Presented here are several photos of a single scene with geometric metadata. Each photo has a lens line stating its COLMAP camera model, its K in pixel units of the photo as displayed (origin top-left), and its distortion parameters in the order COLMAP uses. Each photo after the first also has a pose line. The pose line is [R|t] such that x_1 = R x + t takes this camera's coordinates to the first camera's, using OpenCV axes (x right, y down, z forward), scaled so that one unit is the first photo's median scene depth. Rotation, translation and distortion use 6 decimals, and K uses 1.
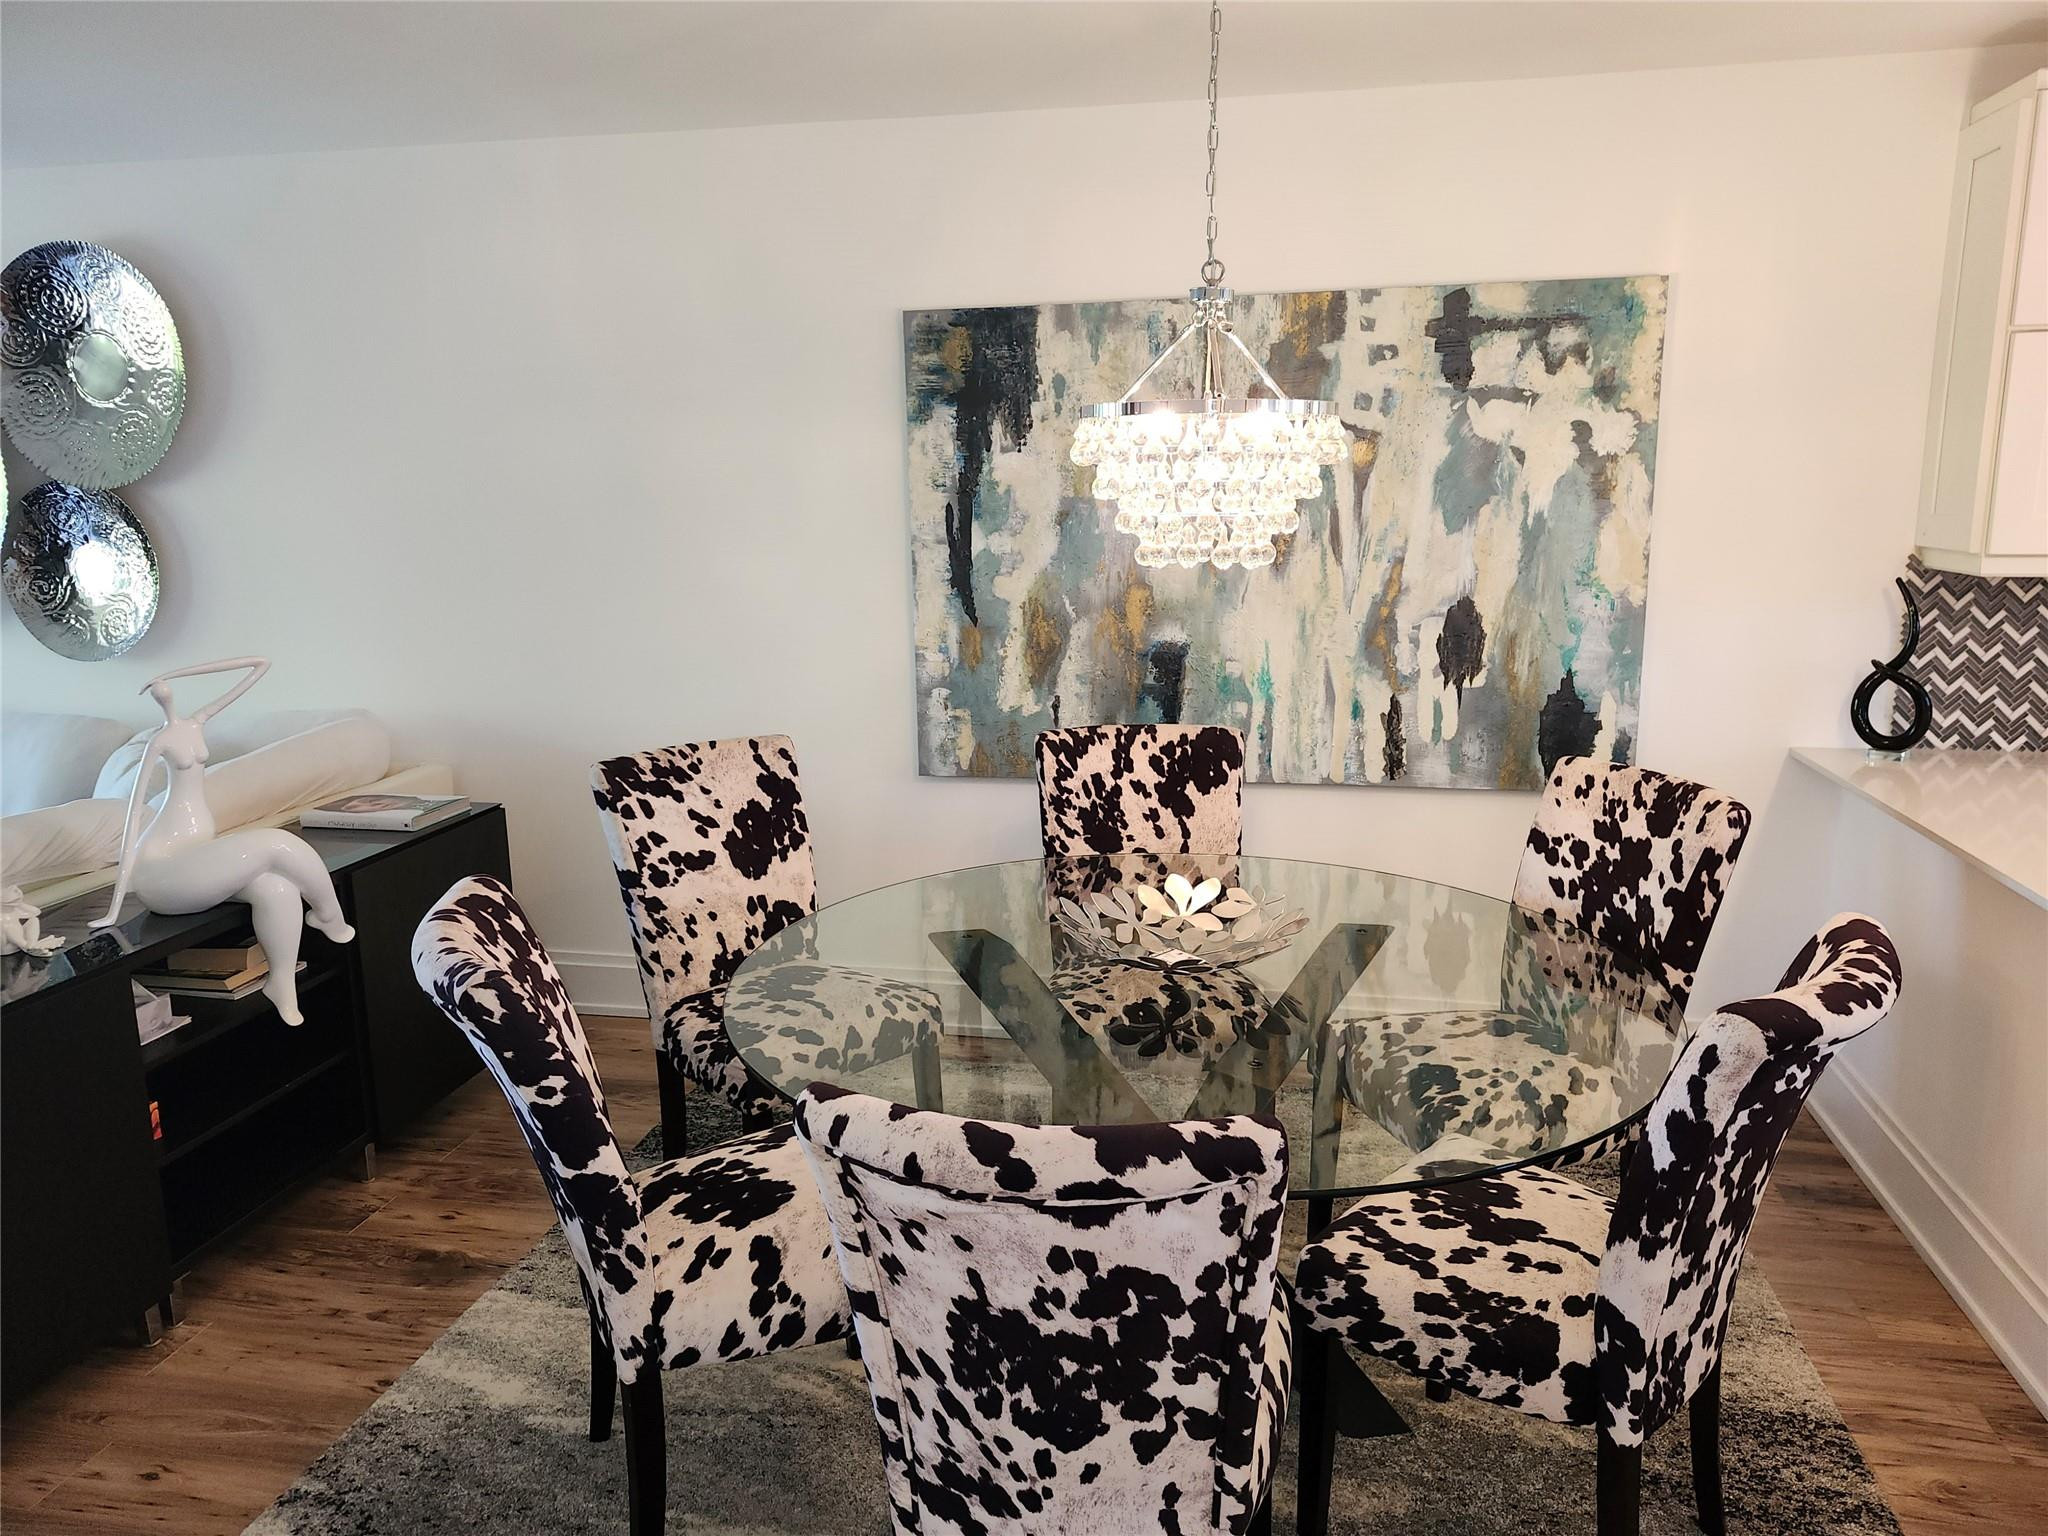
lens RADIAL K [[1403.2, 0, 1008.6], [0, 1403.2, 767.7], [0, 0, 1]] dist [0.077337, -0.092342]
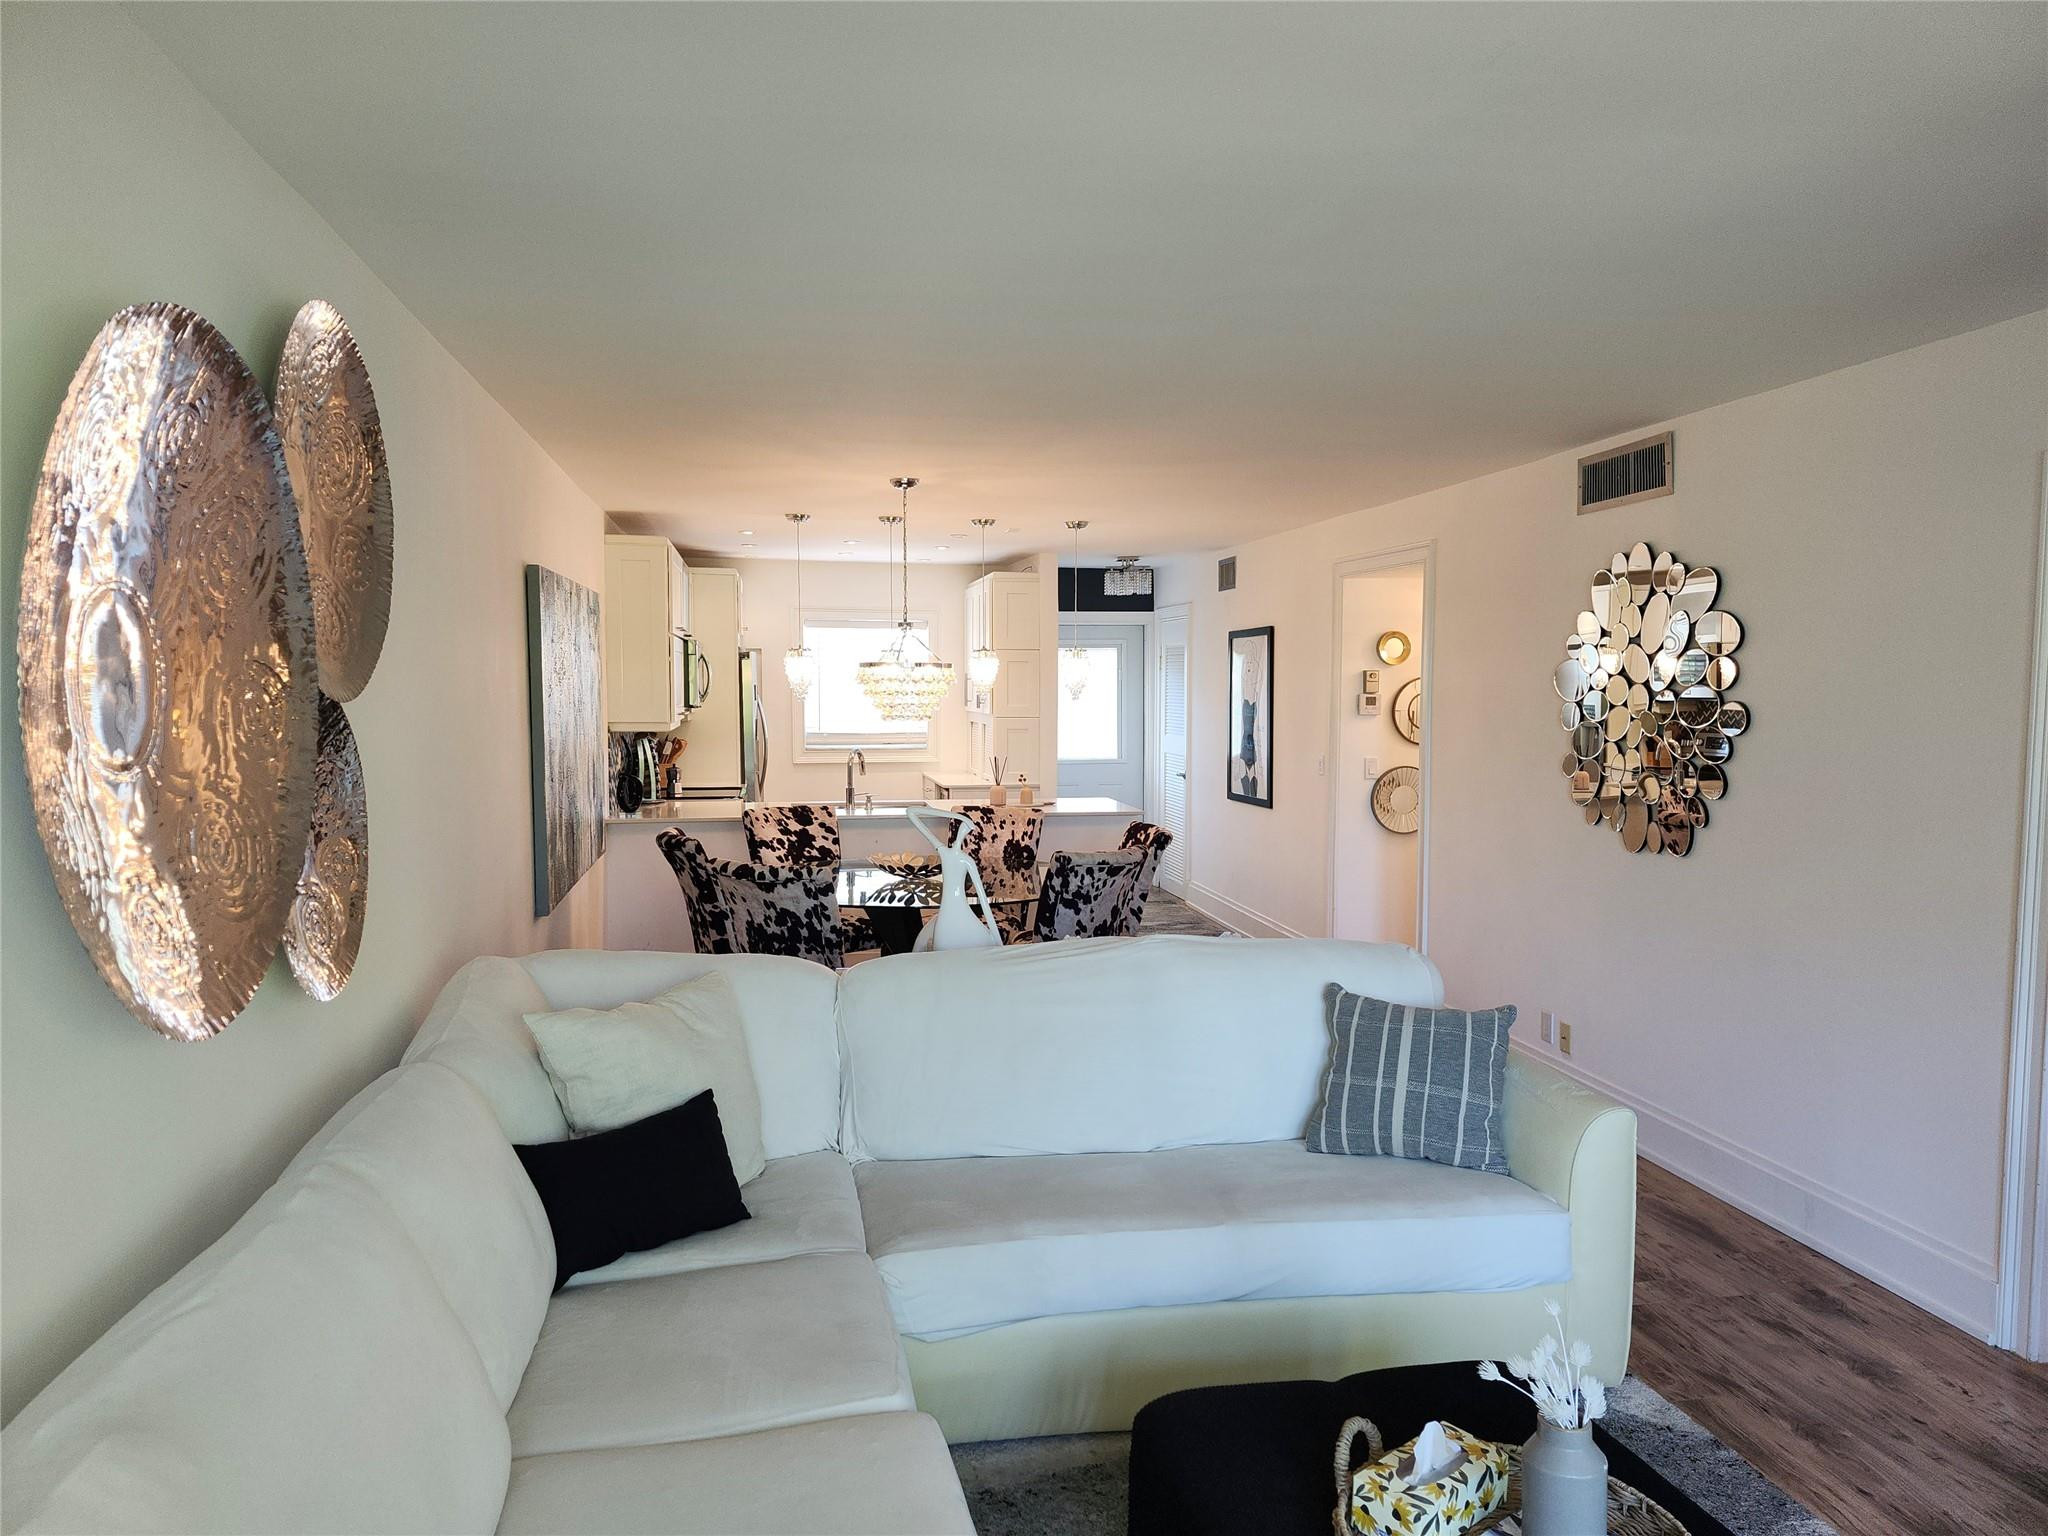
lens RADIAL K [[1403.2, 0, 1008.6], [0, 1403.2, 767.7], [0, 0, 1]] dist [0.077337, -0.092342]
pose [[-0.371175, -0.042708, 0.927580, -1.562150], [0.191579, 0.973927, 0.121503, -0.224892], [-0.908585, 0.222804, -0.353316, 1.167925]]
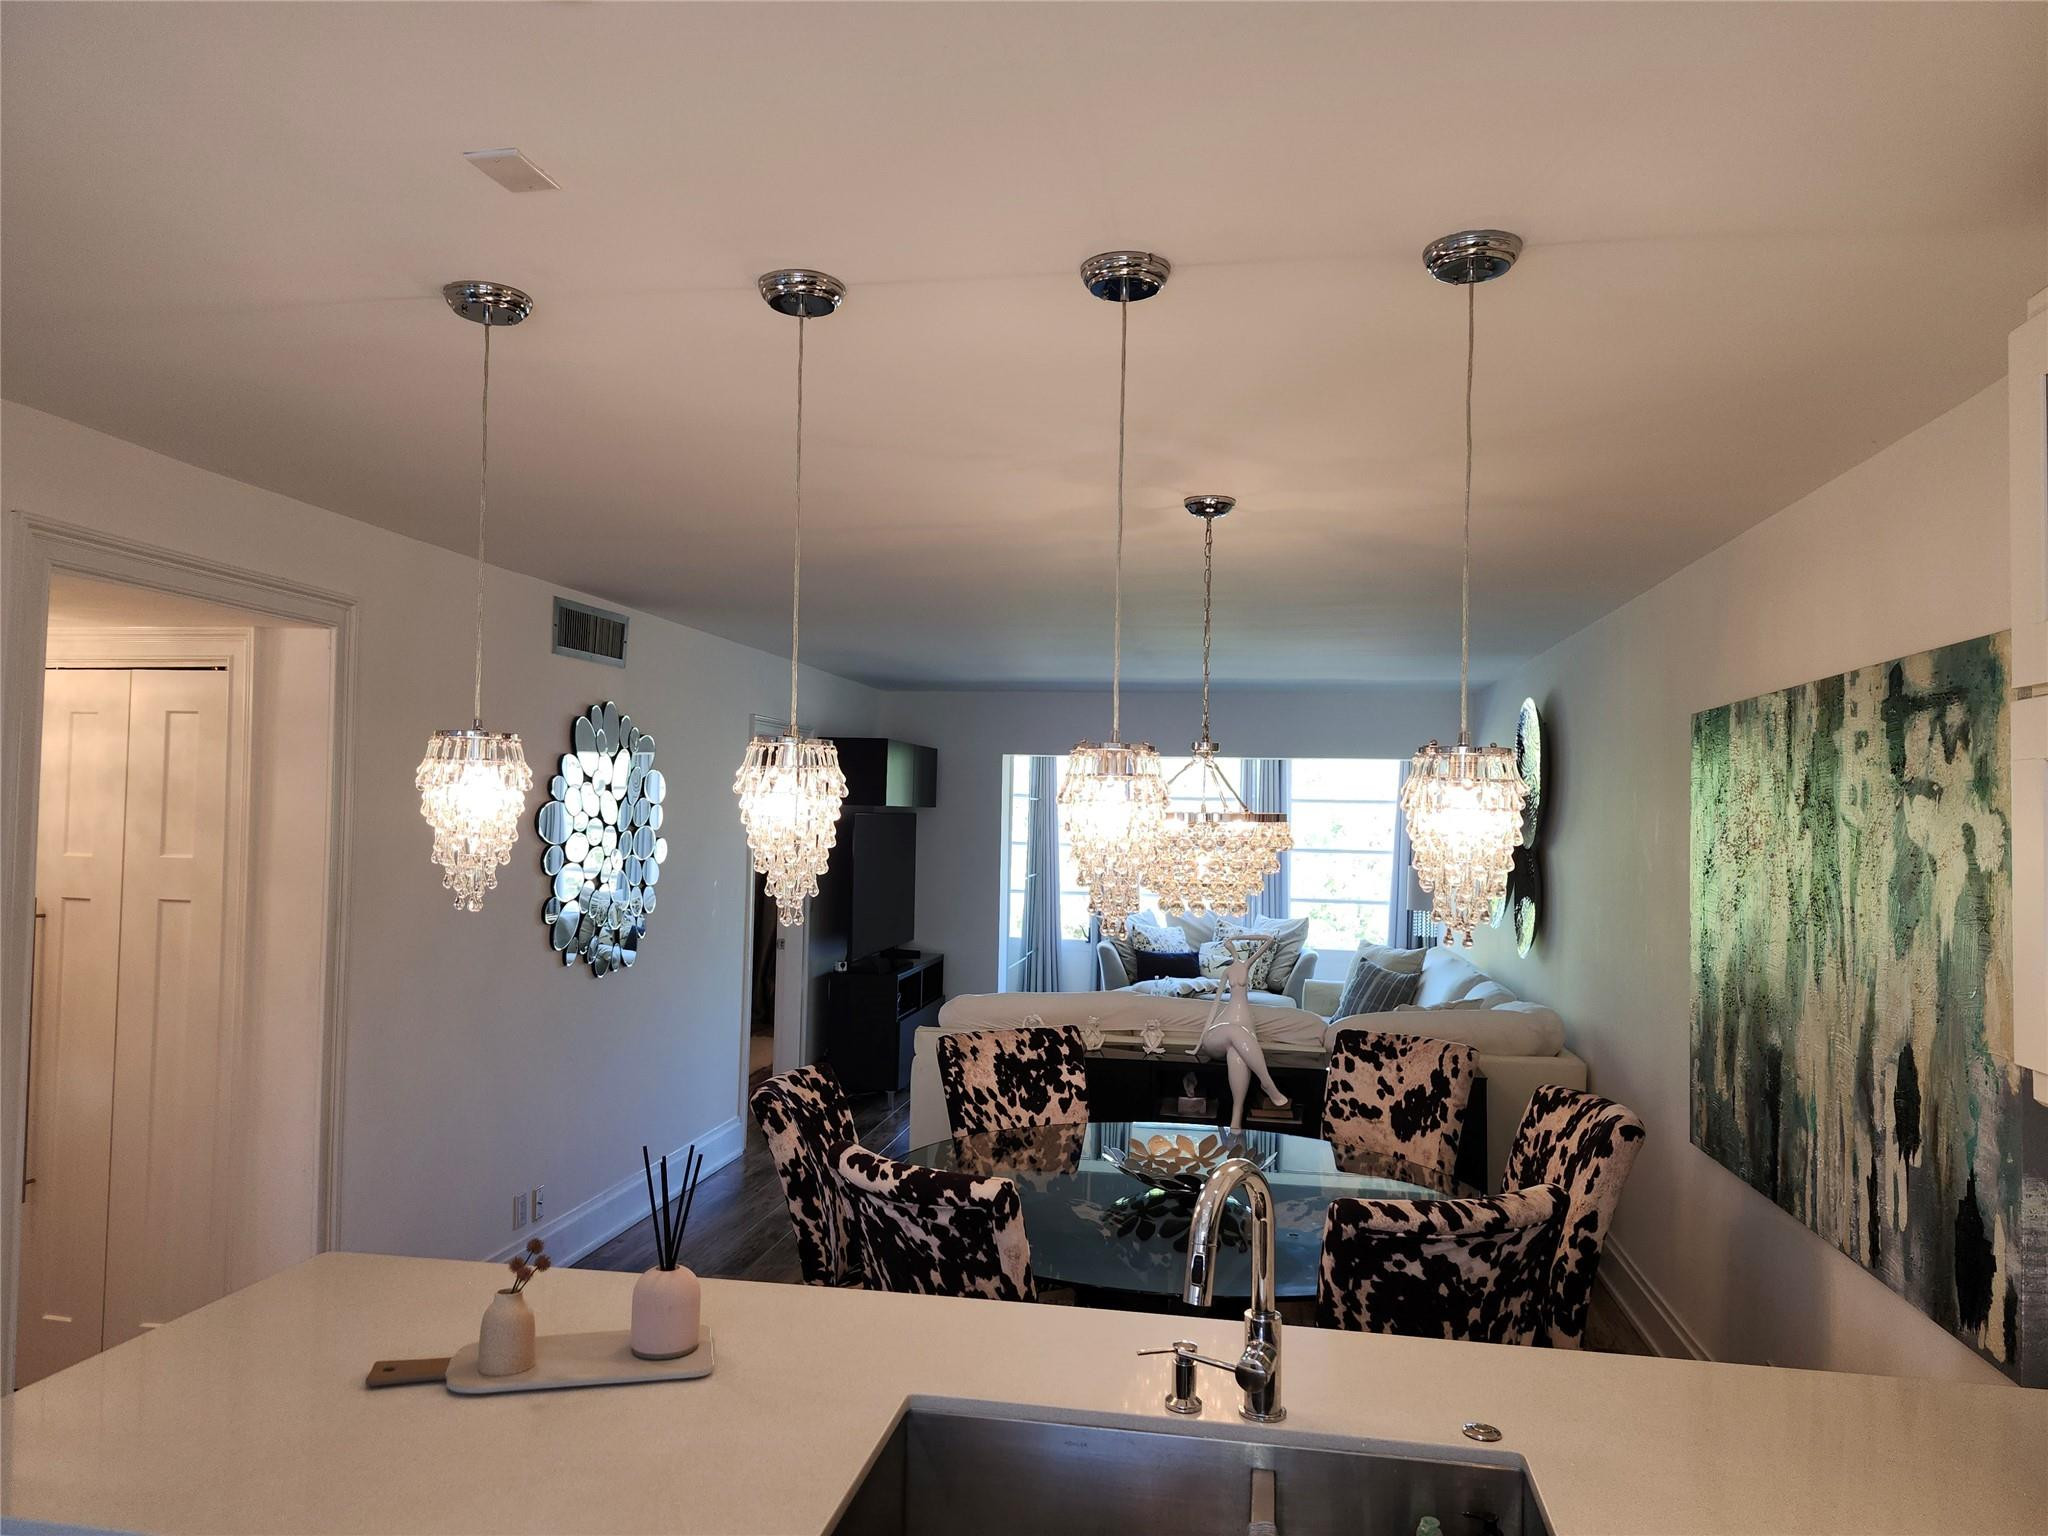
lens RADIAL K [[1403.2, 0, 1008.6], [0, 1403.2, 767.7], [0, 0, 1]] dist [0.077337, -0.092342]
pose [[0.034005, -0.021198, -0.999197, 1.085508], [-0.223501, 0.974293, -0.028276, -0.136378], [0.974110, 0.224283, 0.028393, 0.474307]]
